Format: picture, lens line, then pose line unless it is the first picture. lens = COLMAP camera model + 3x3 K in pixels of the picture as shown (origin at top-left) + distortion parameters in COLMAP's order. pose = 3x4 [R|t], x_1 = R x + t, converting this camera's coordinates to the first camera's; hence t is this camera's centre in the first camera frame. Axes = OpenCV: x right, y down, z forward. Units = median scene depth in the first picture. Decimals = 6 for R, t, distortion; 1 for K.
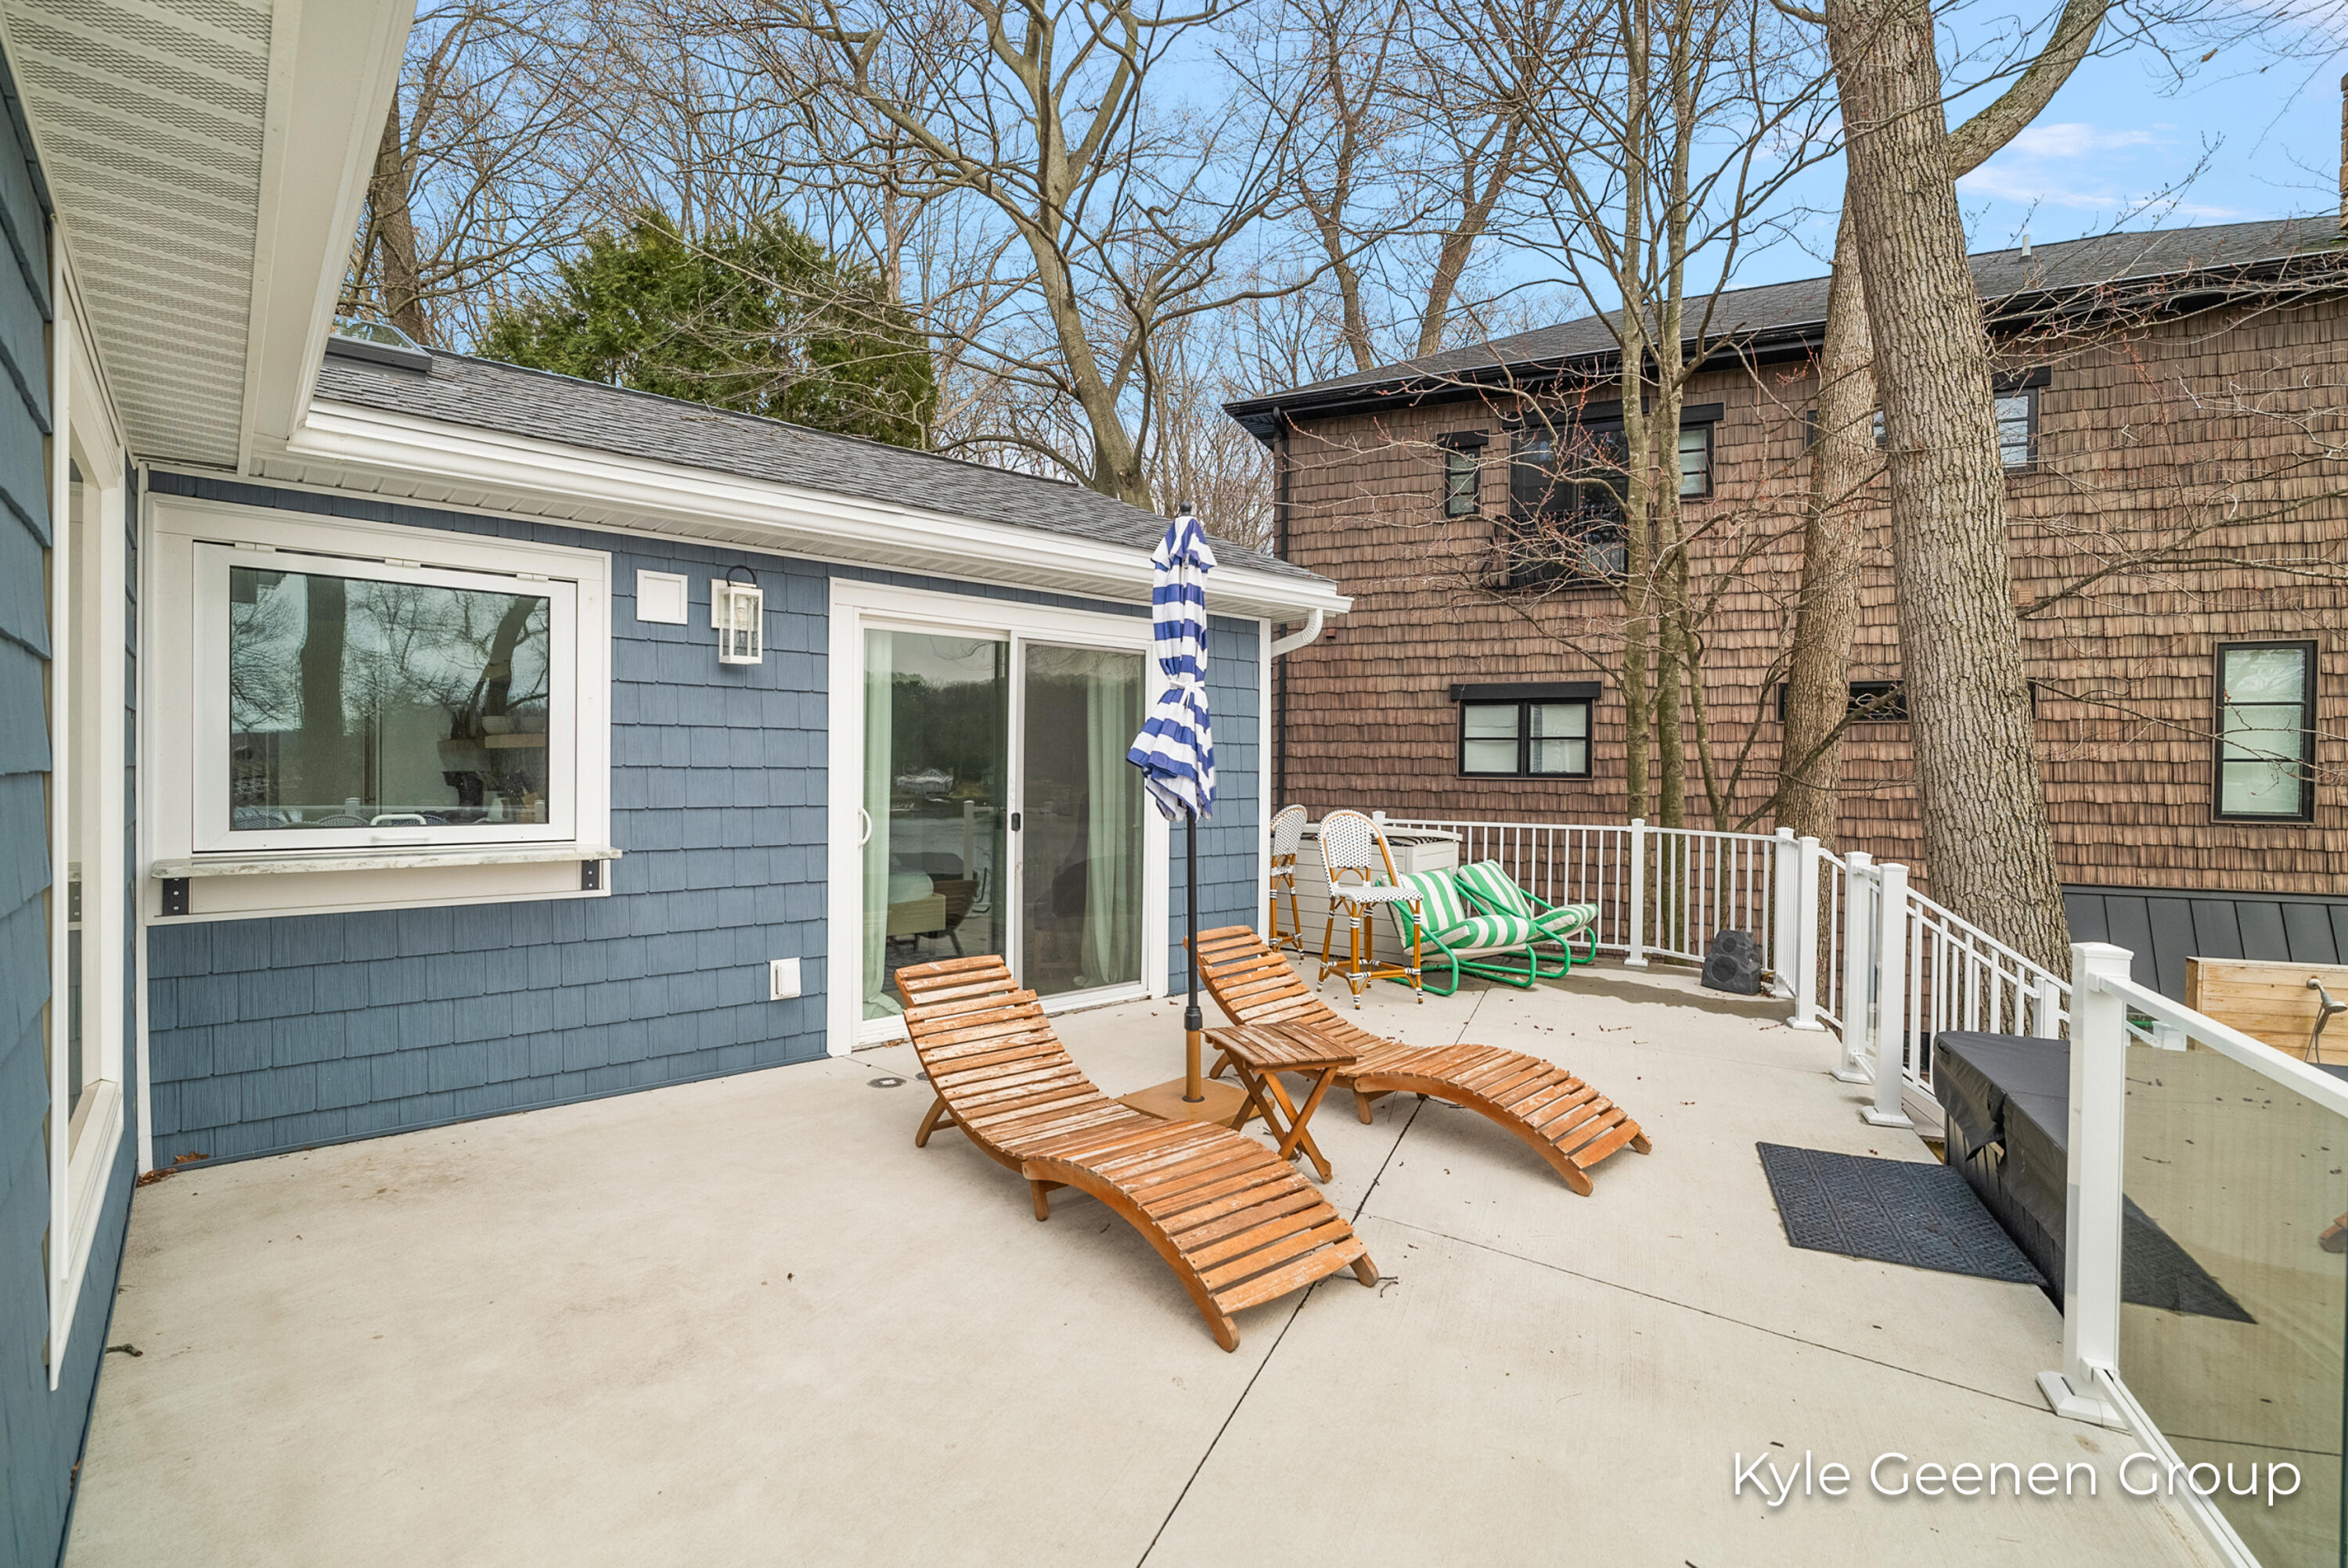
lens RADIAL K [[1084.1, 0, 1169.7], [0, 1084.1, 773.9], [0, 0, 1]] dist [-0.000609, 0.000621]
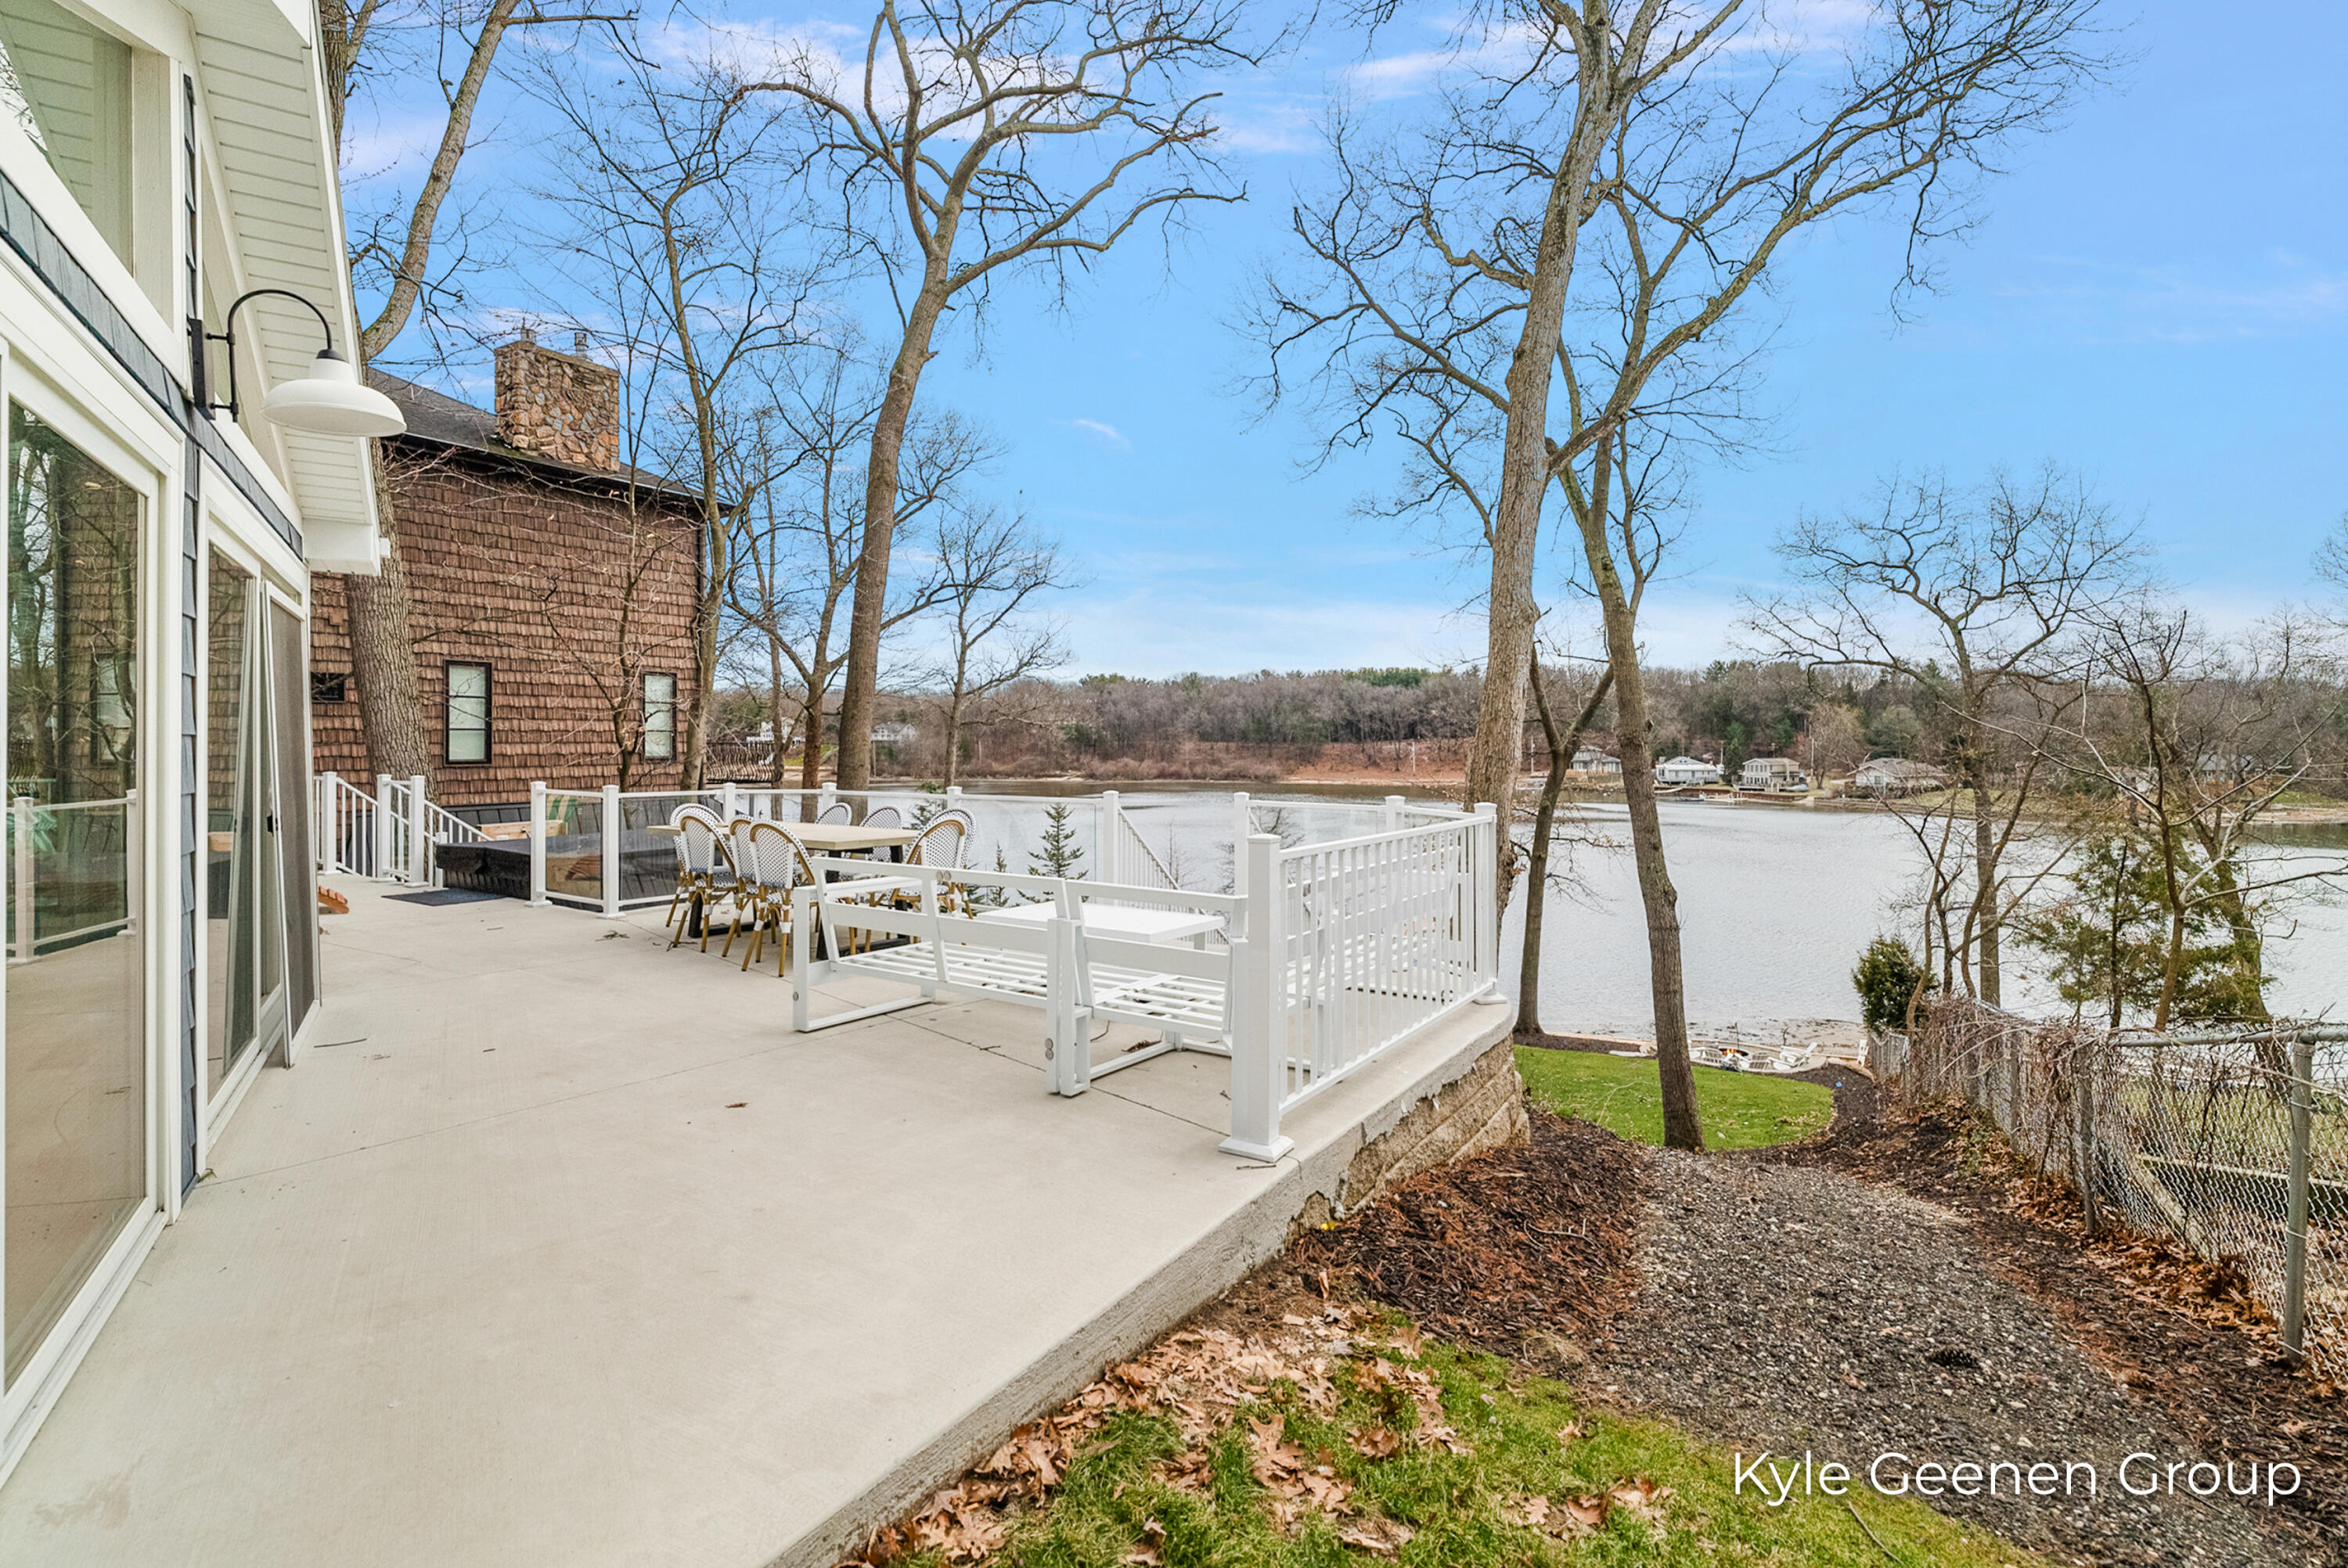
lens RADIAL K [[1090.1, 0, 1177.7], [0, 1090.1, 745.7], [0, 0, 1]] dist [-0.022510, 0.000033]
pose [[0.140162, -0.012258, 0.990053, -0.712099], [0.005413, 0.999918, 0.011614, -0.000536], [-0.990114, 0.003732, 0.140217, -0.483014]]
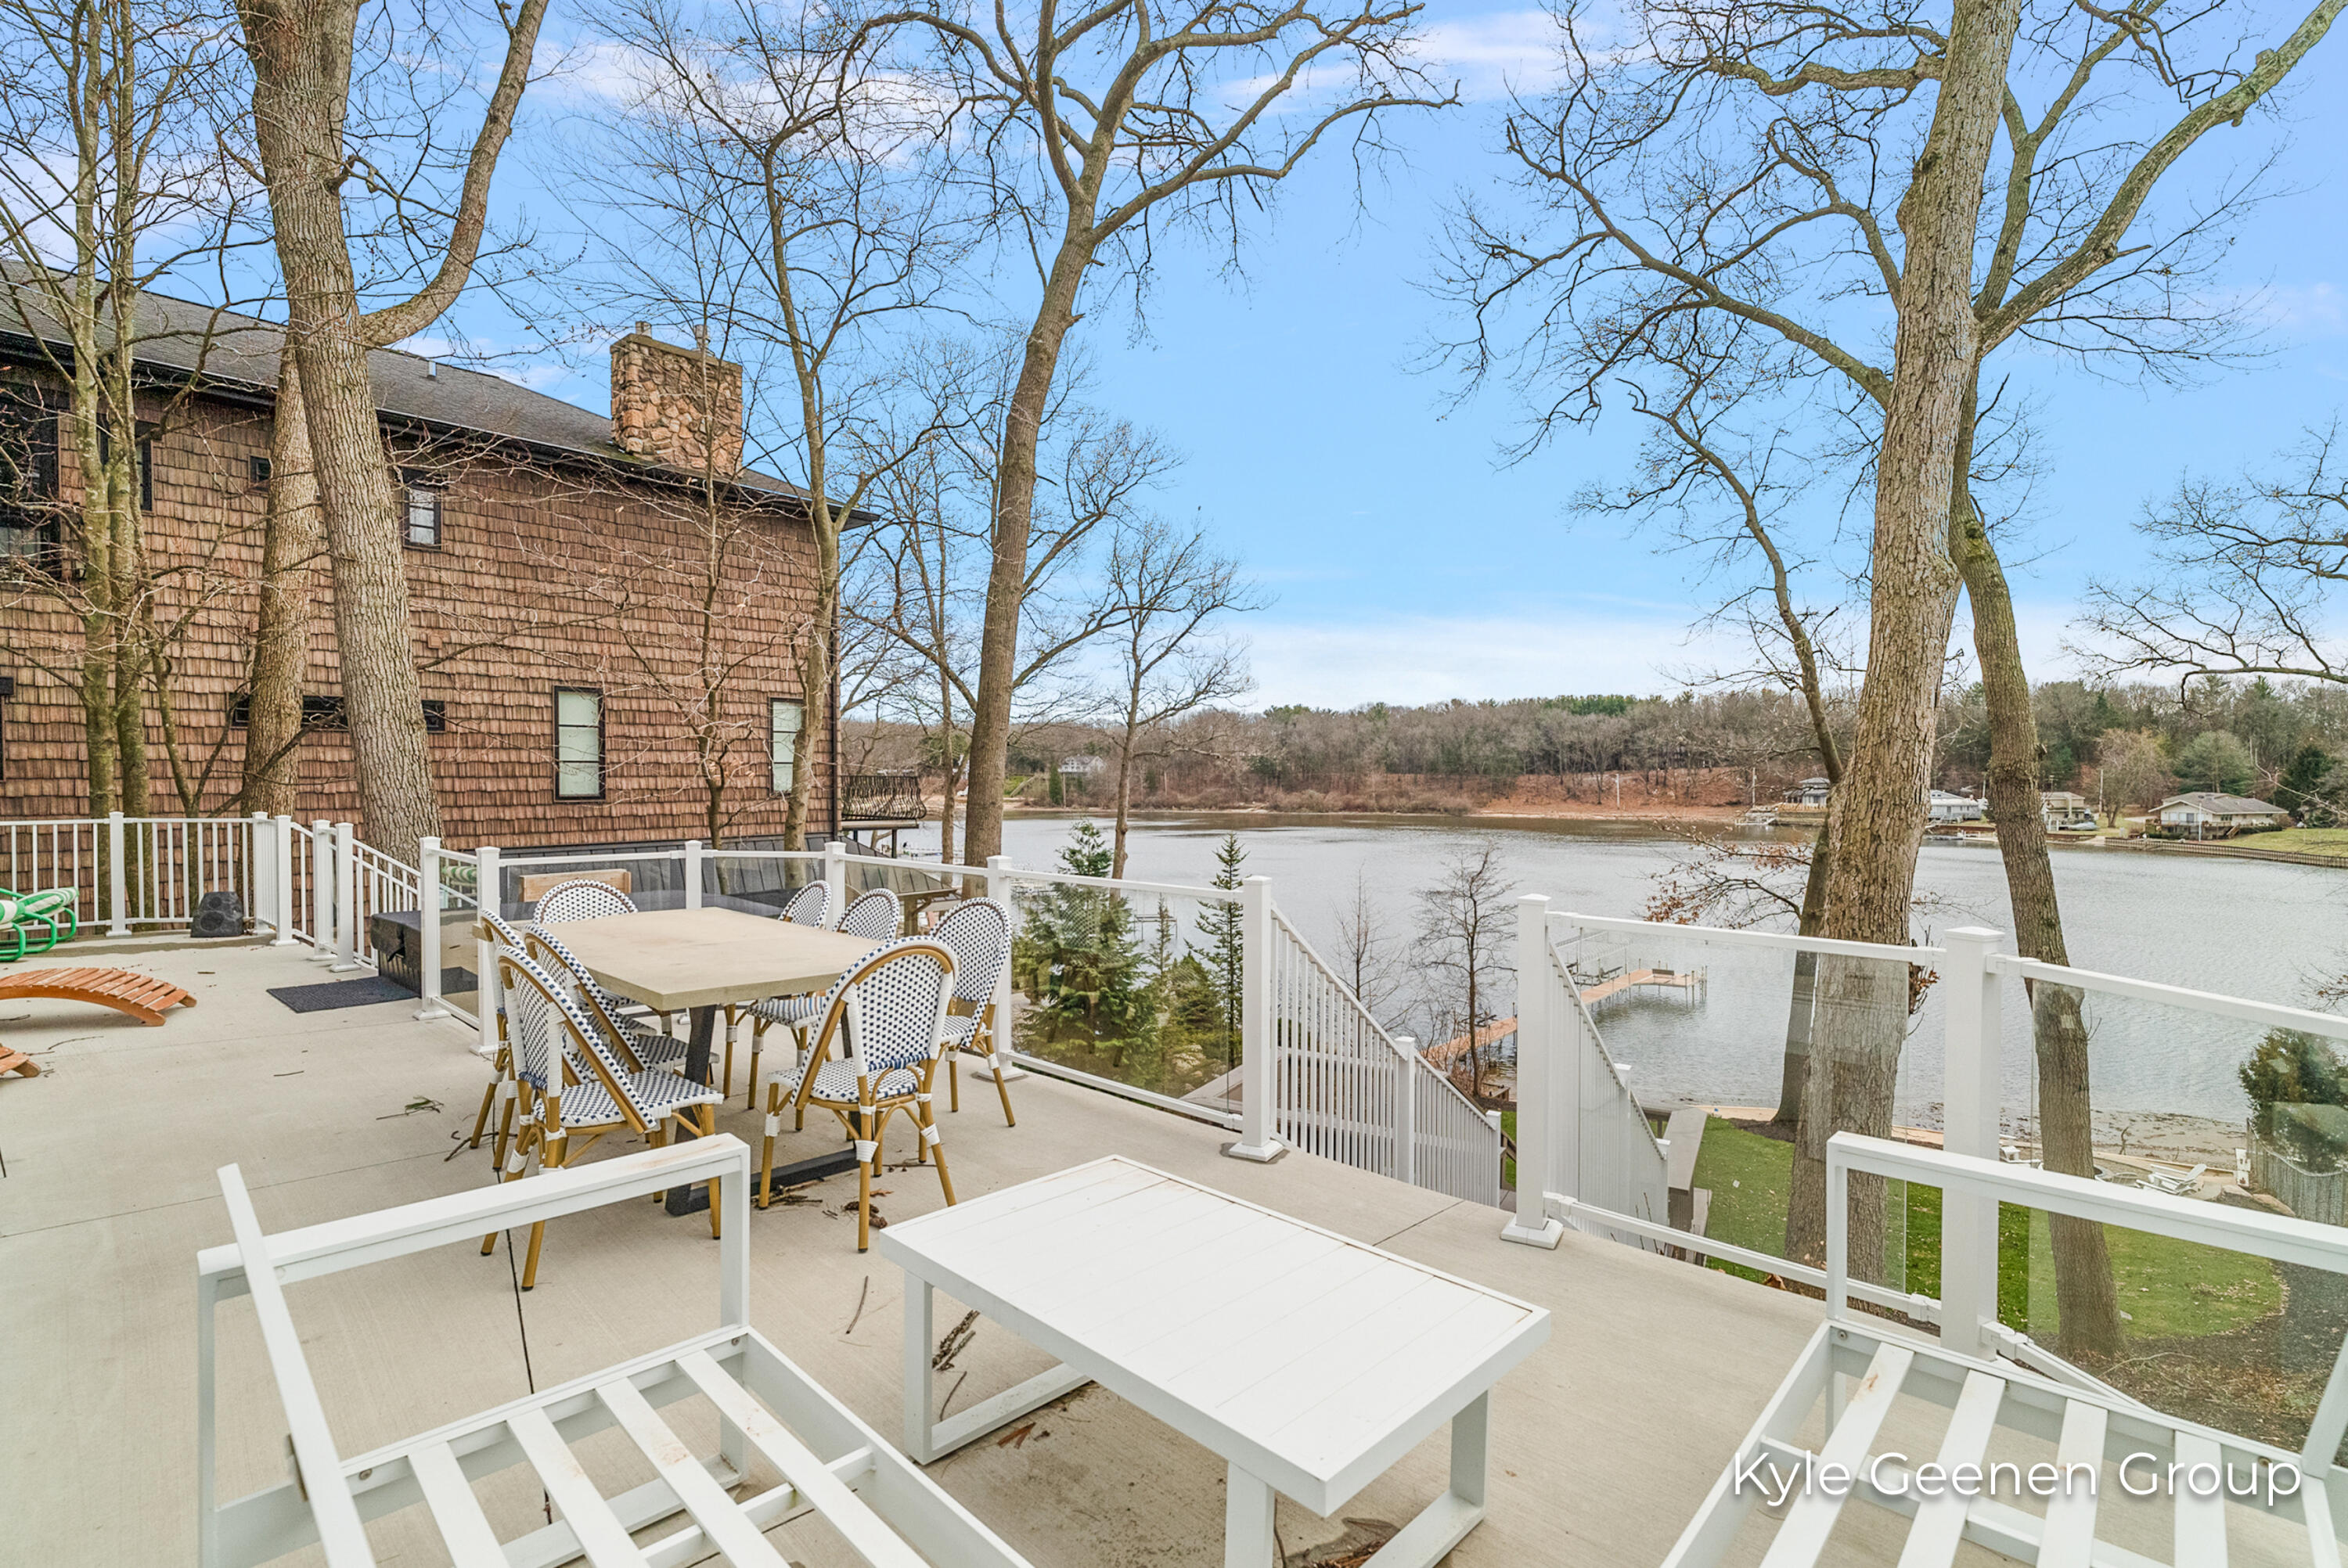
lens RADIAL K [[1074.7, 0, 1164.3], [0, 1074.7, 801.4], [0, 0, 1]] dist [-0.004399, 0.000509]
pose [[0.318109, -0.033545, 0.947460, -0.281107], [0.007116, 0.999430, 0.032996, -0.000606], [-0.948027, -0.003754, 0.318167, -0.412091]]
